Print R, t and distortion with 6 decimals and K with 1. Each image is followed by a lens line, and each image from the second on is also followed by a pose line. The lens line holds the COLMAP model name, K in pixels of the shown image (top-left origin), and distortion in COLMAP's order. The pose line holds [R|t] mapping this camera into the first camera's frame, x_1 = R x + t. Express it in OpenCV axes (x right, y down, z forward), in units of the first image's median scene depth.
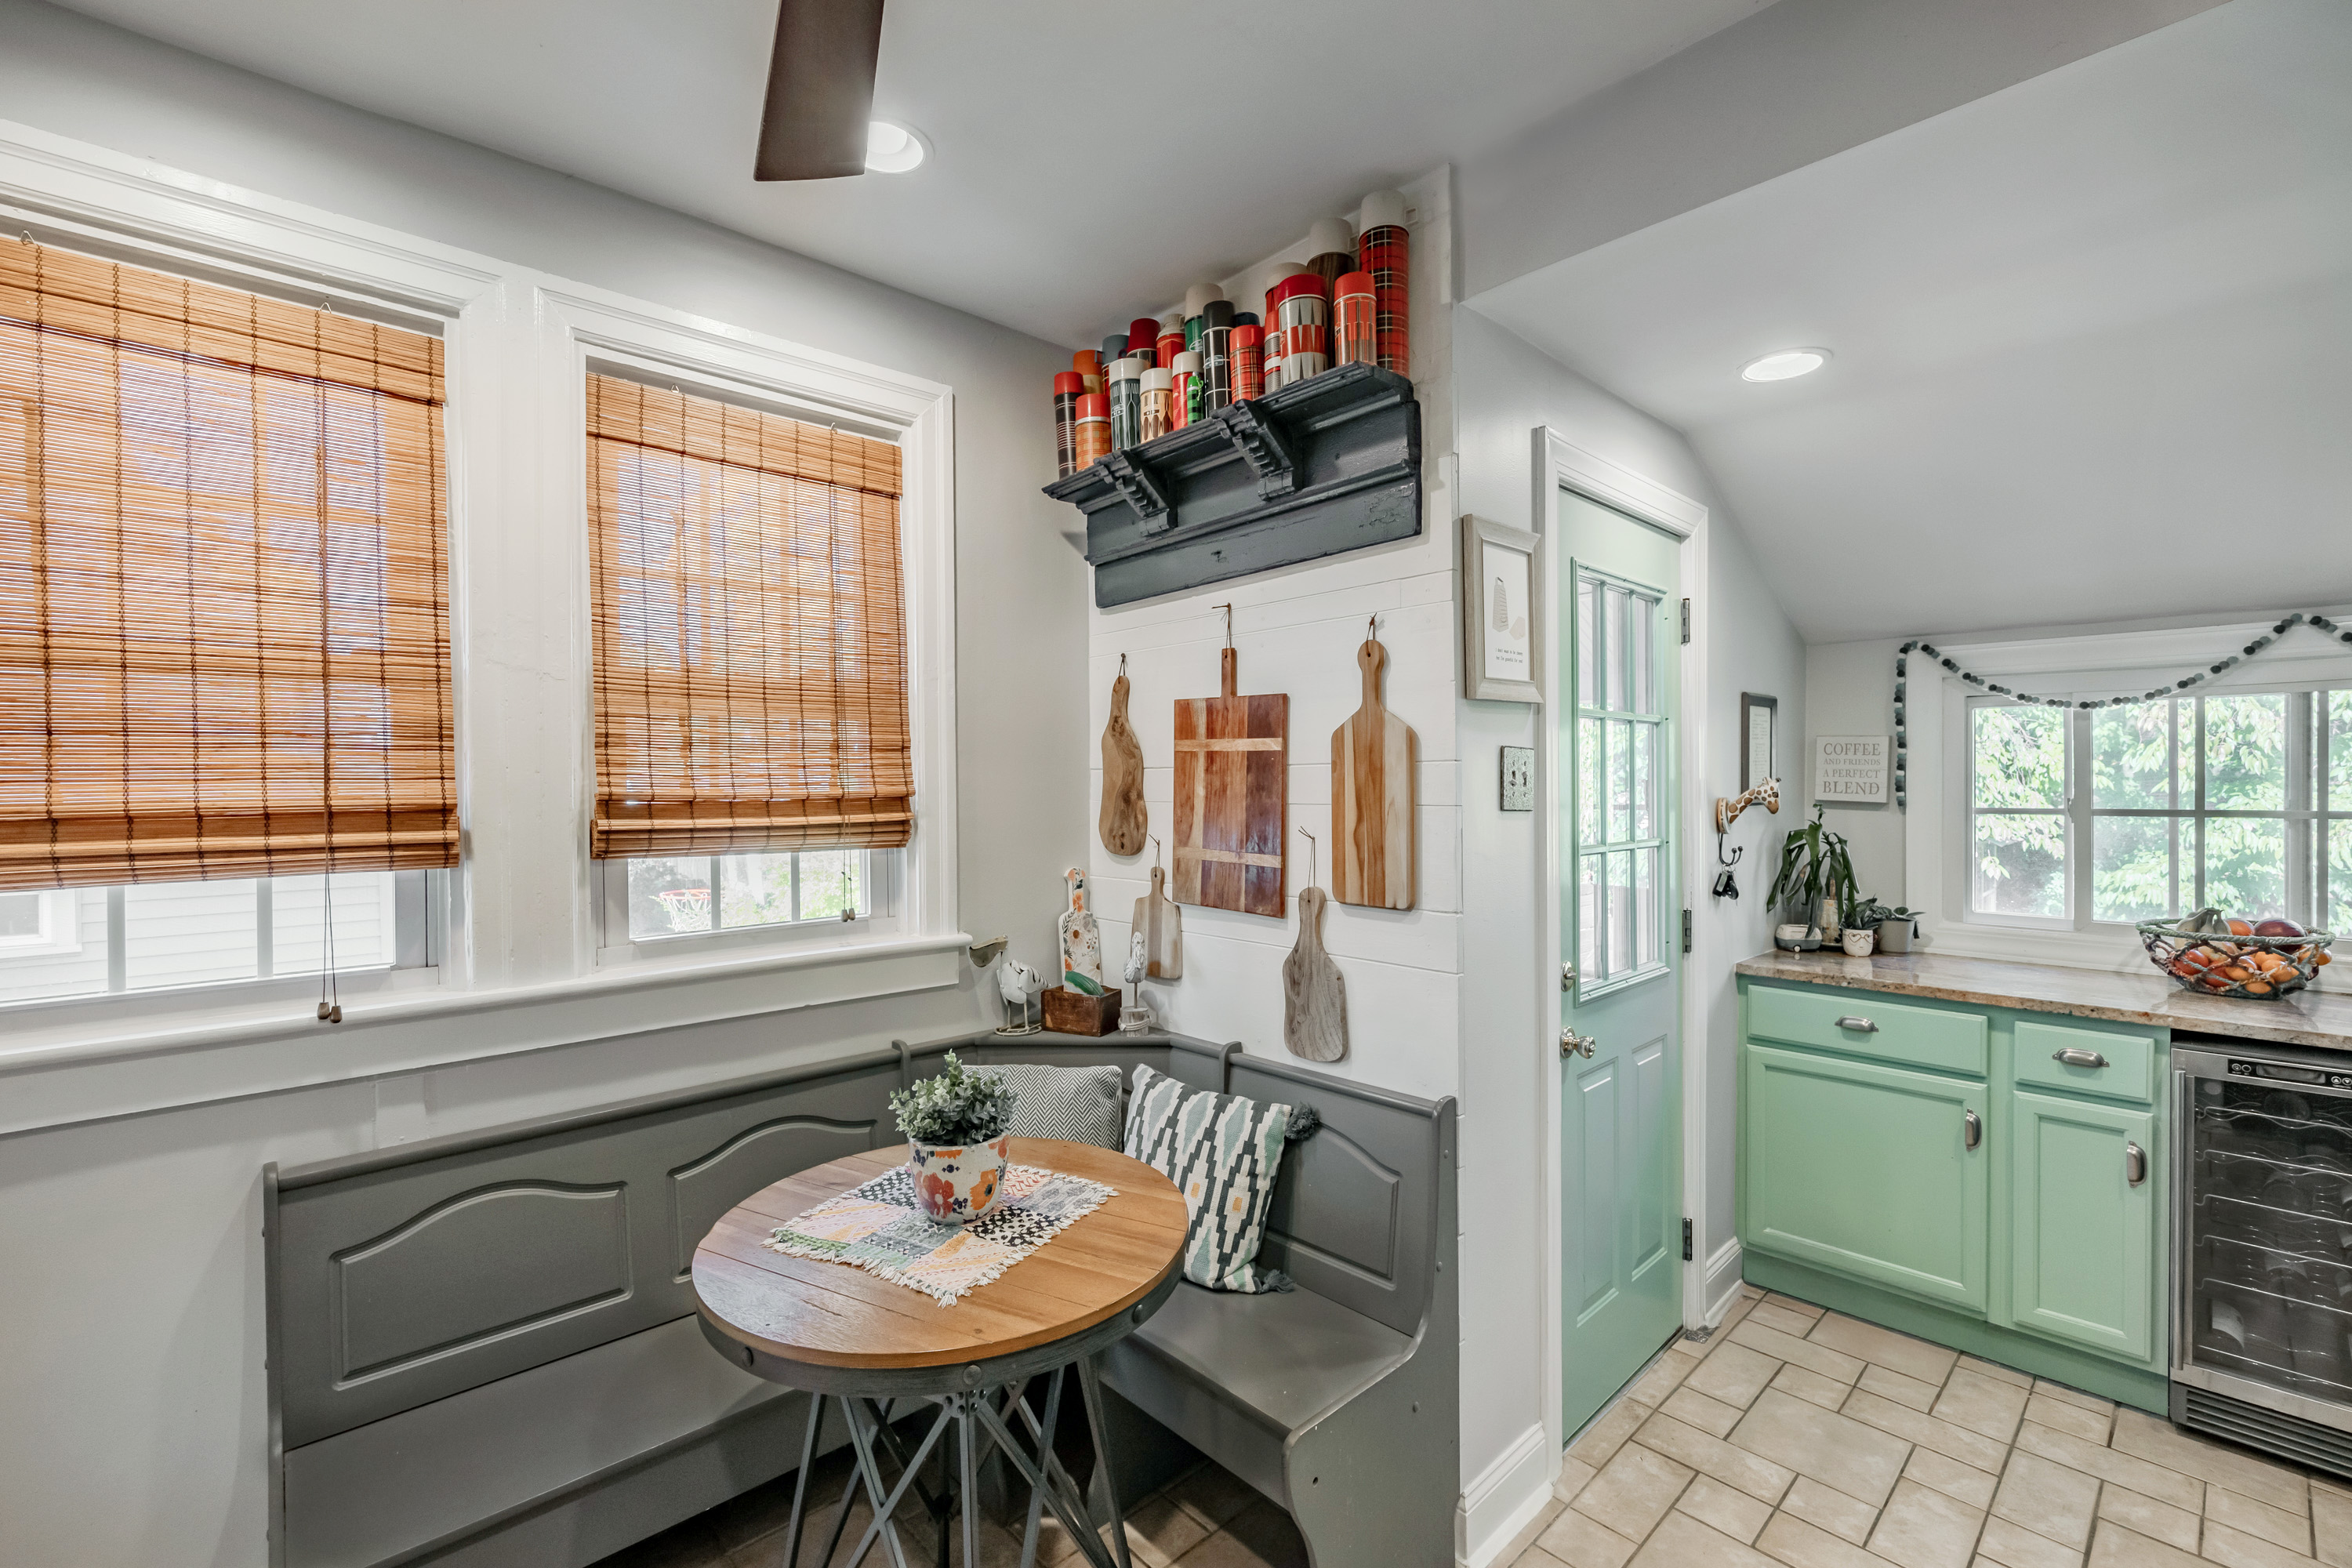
lens RADIAL K [[982.5, 0, 1205.5], [0, 982.5, 787.7], [0, 0, 1]] dist [0.002838, 0.001728]
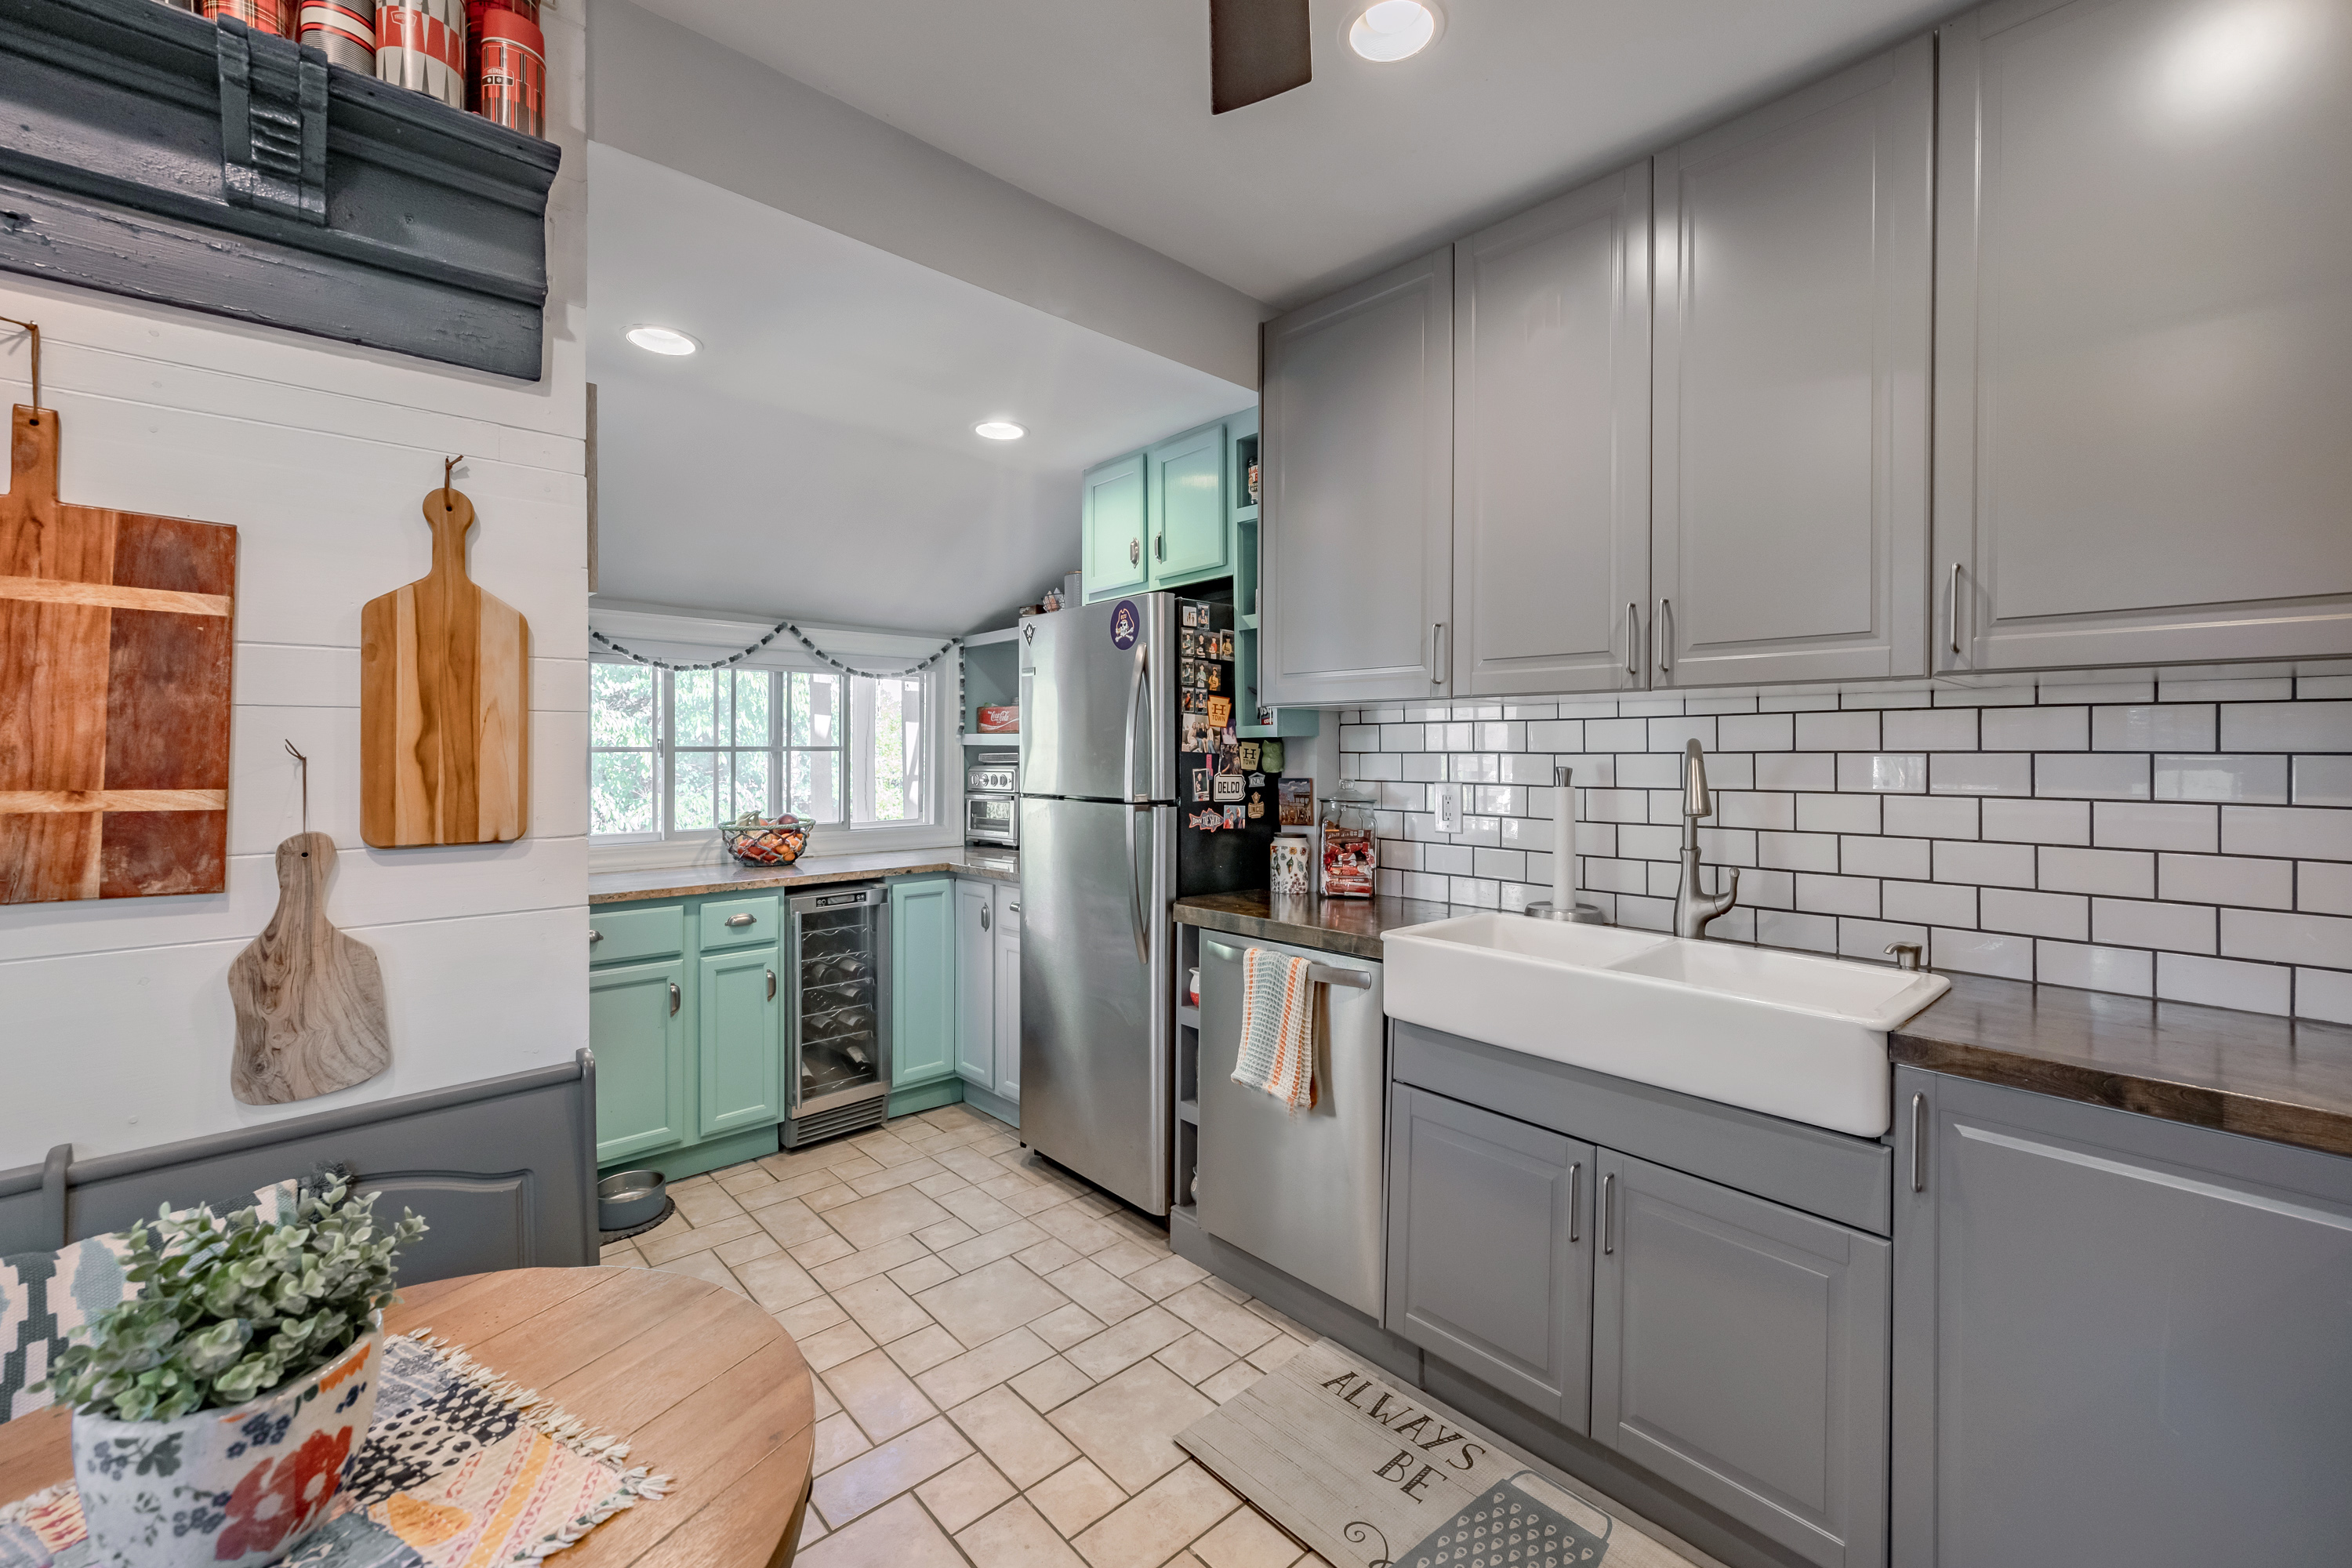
lens RADIAL K [[982.5, 0, 1097.2], [0, 982.5, 745.5], [0, 0, 1]] dist [0.002838, 0.001728]
pose [[0.089368, 0.011712, 0.995930, -0.465572], [0.008309, 0.999887, -0.012504, 0.052007], [-0.995964, 0.009393, 0.089260, 0.391522]]
